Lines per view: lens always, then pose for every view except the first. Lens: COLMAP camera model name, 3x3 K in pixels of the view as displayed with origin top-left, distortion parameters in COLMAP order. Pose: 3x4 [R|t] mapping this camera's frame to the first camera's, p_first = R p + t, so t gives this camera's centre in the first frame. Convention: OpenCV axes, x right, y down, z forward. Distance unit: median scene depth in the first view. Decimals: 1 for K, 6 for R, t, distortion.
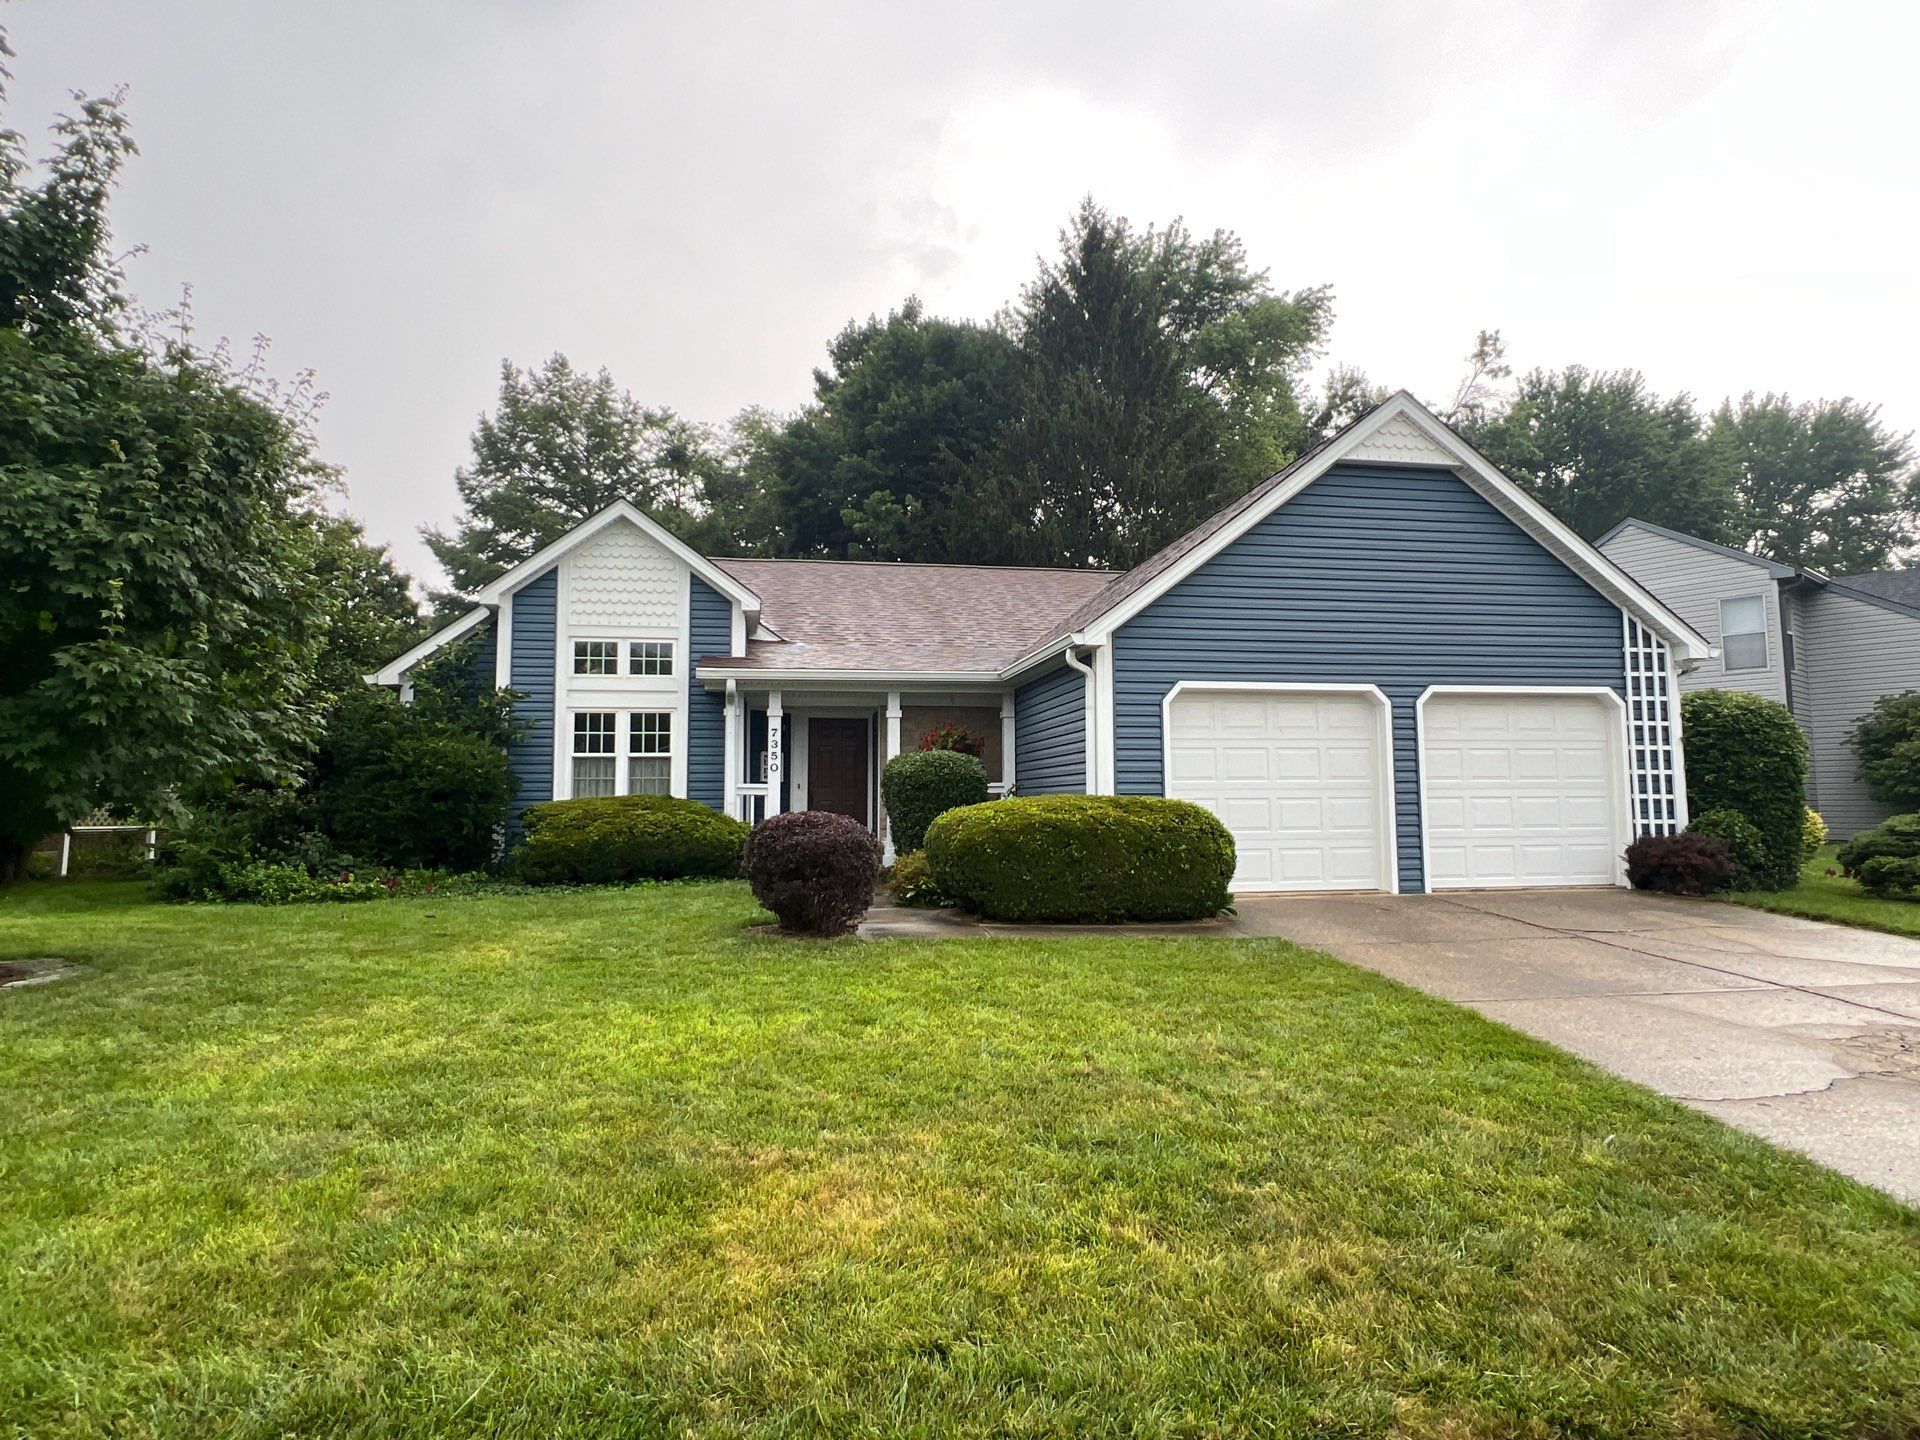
lens RADIAL K [[1030.7, 0, 958.0], [0, 1030.7, 710.0], [0, 0, 1]] dist [0.001335, 0.000061]
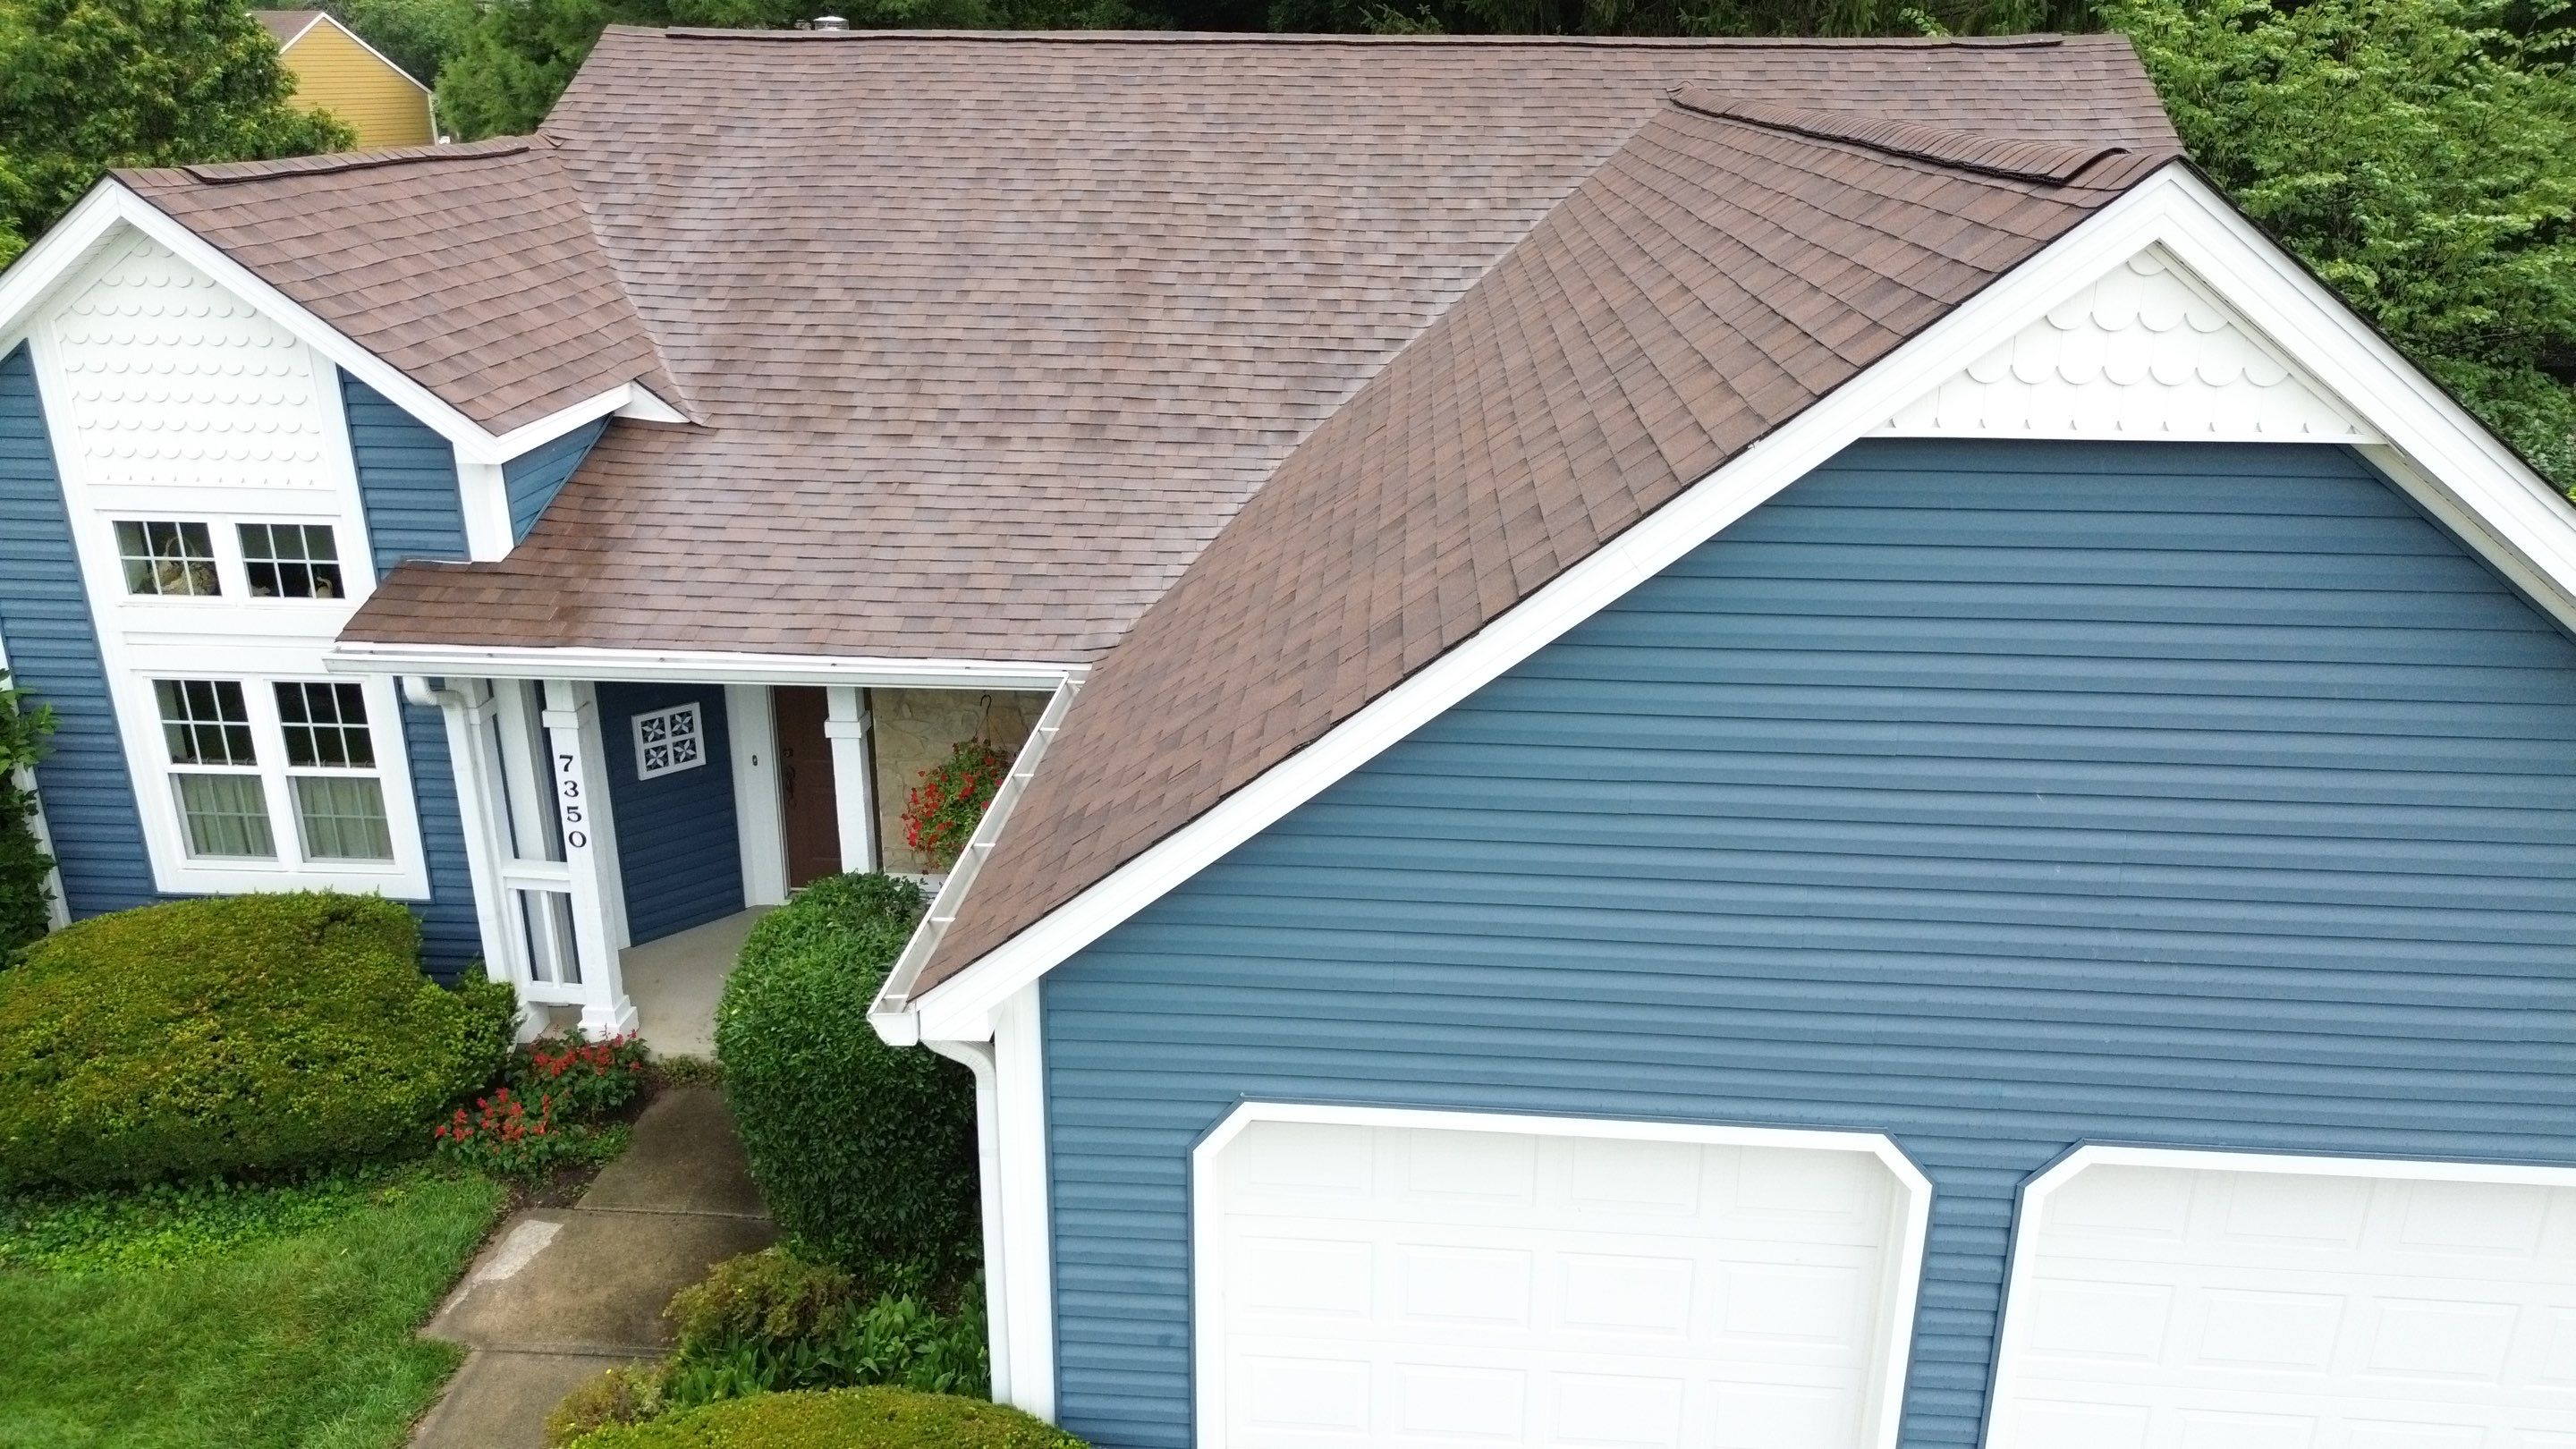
lens RADIAL K [[1861.6, 0, 1286.9], [0, 1861.6, 701.9], [0, 0, 1]] dist [0.067917, -0.066394]
pose [[0.969876, 0.091285, -0.225848, 0.281394], [0.010895, 0.909948, 0.414580, -0.319241], [0.243355, -0.404552, 0.881542, 0.406665]]
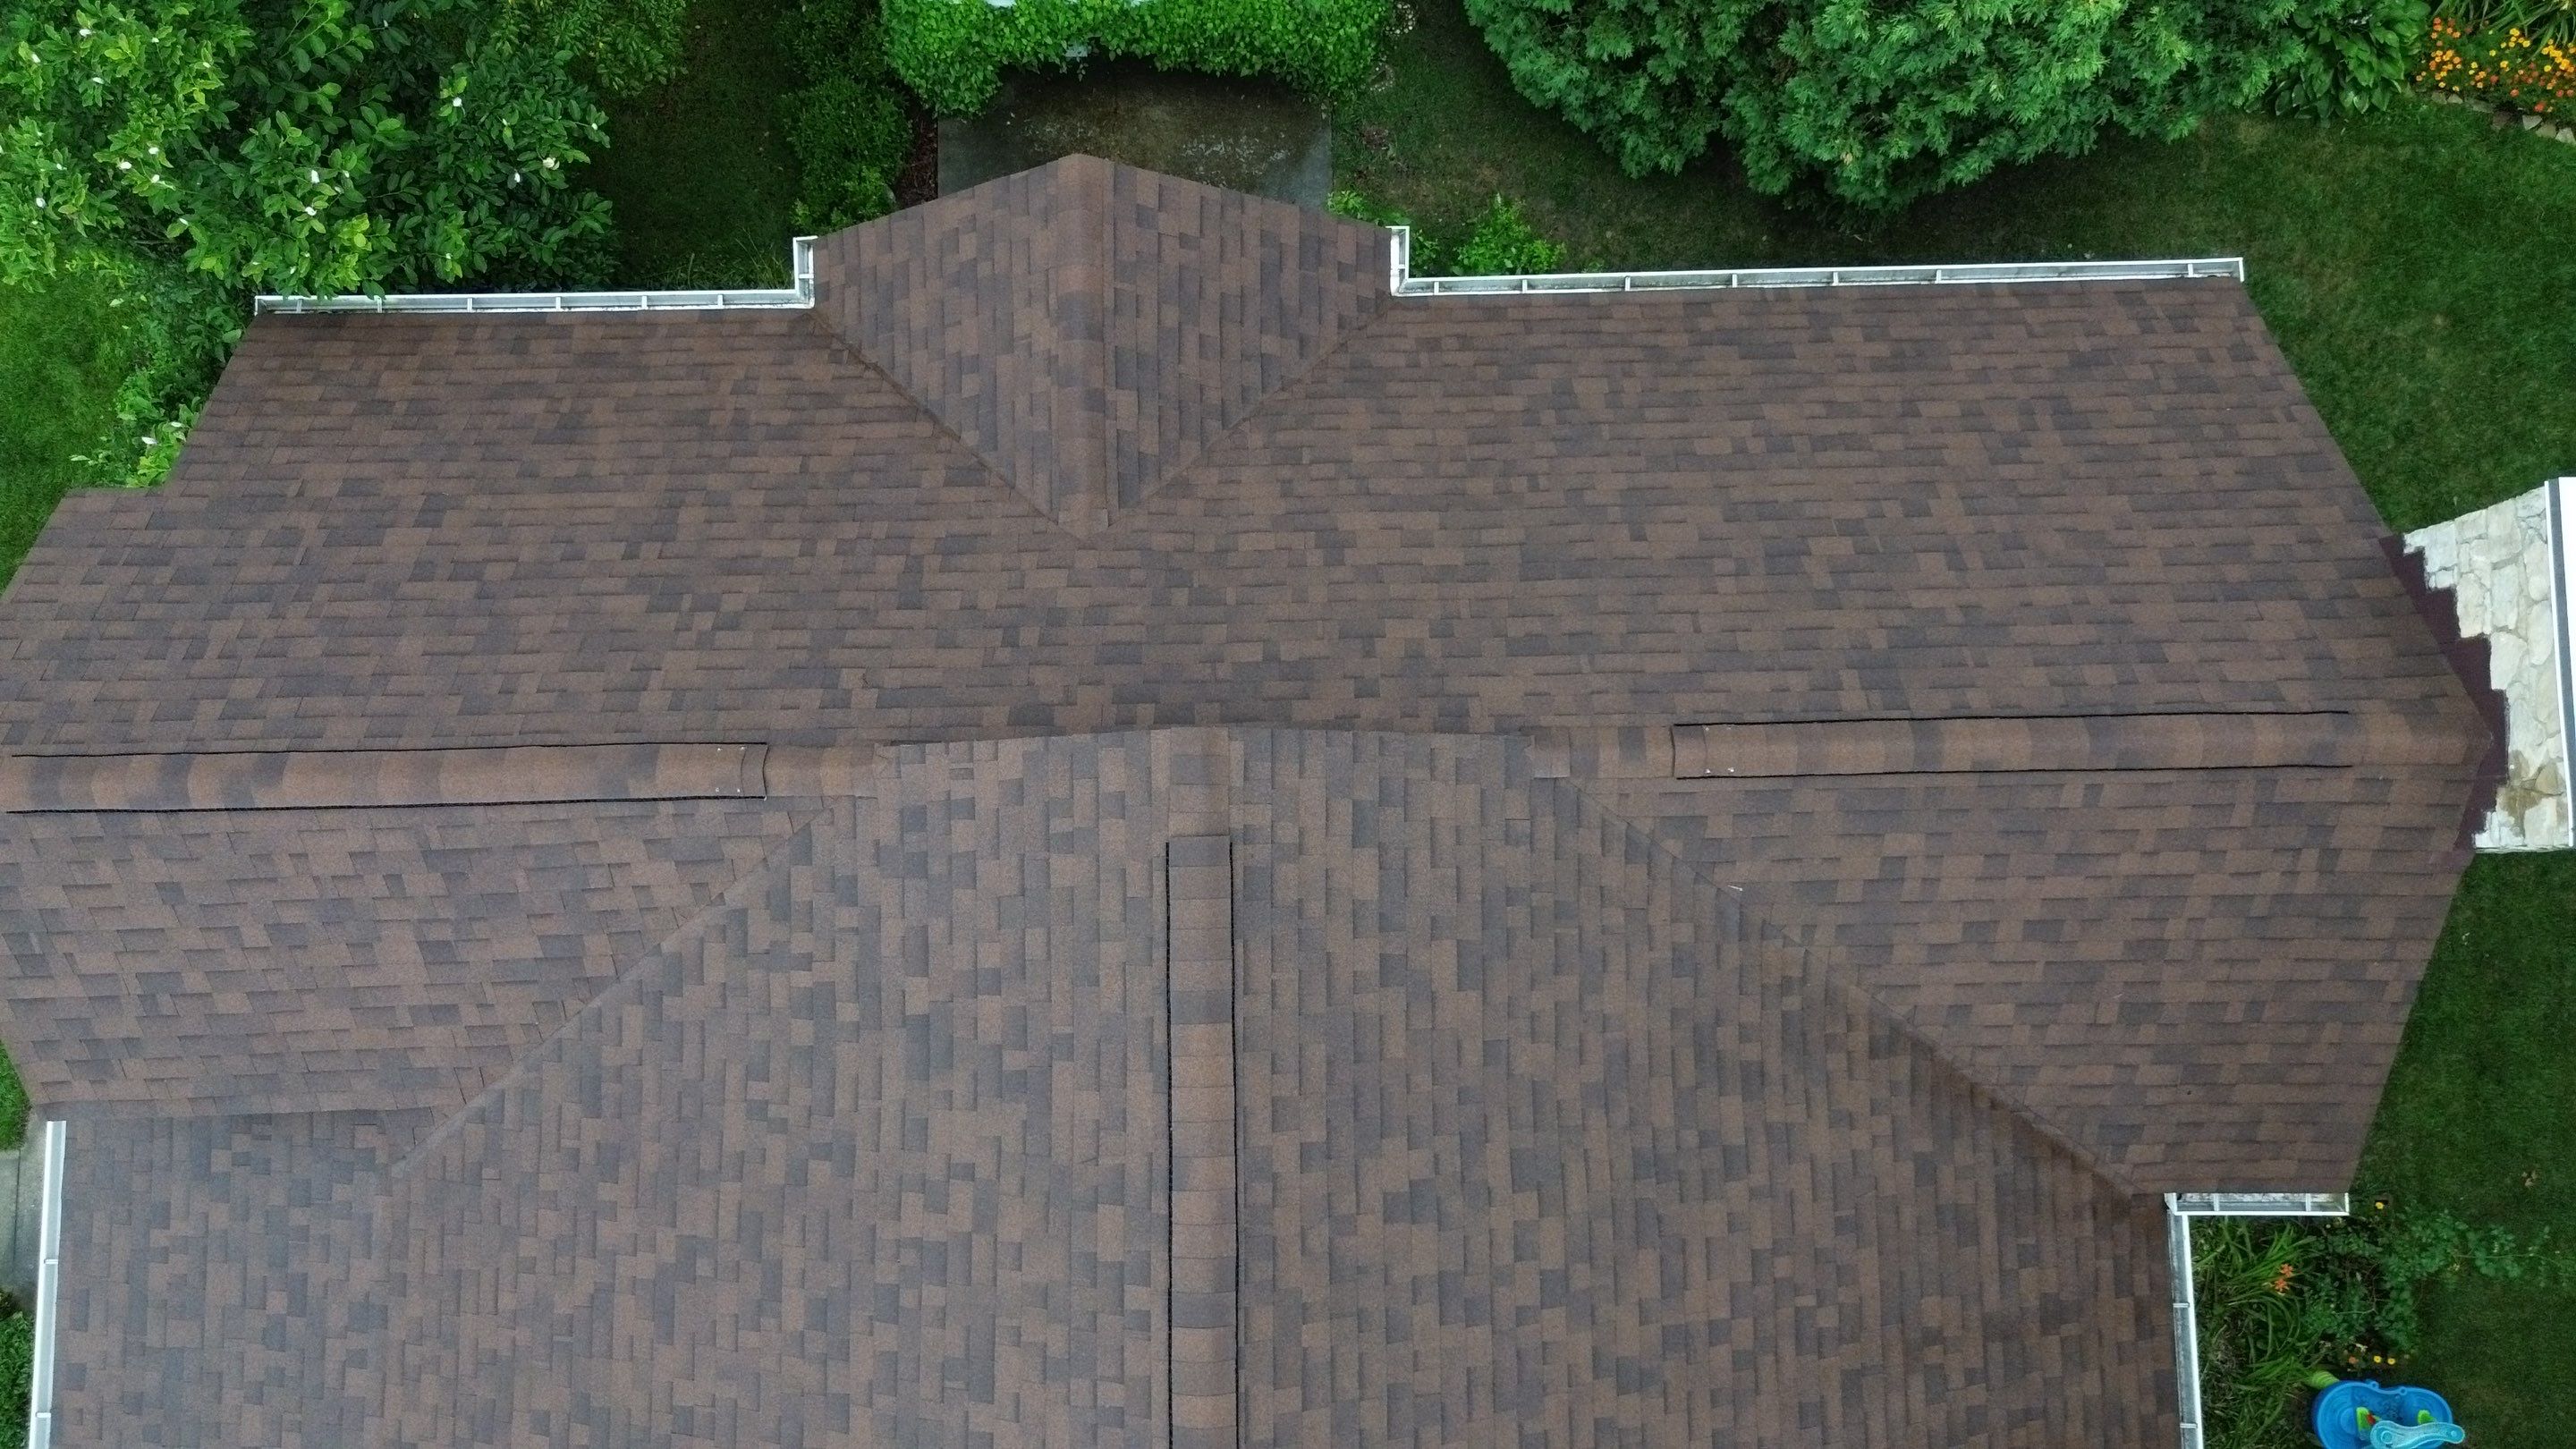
lens RADIAL K [[1861.6, 0, 1288.2], [0, 1861.6, 724.5], [0, 0, 1]] dist [0.067917, -0.066394]
pose [[-0.159445, 0.983573, -0.084630, -0.373295], [0.091956, 0.100151, 0.990714, -0.855505], [0.982915, 0.150183, -0.106414, 1.592193]]
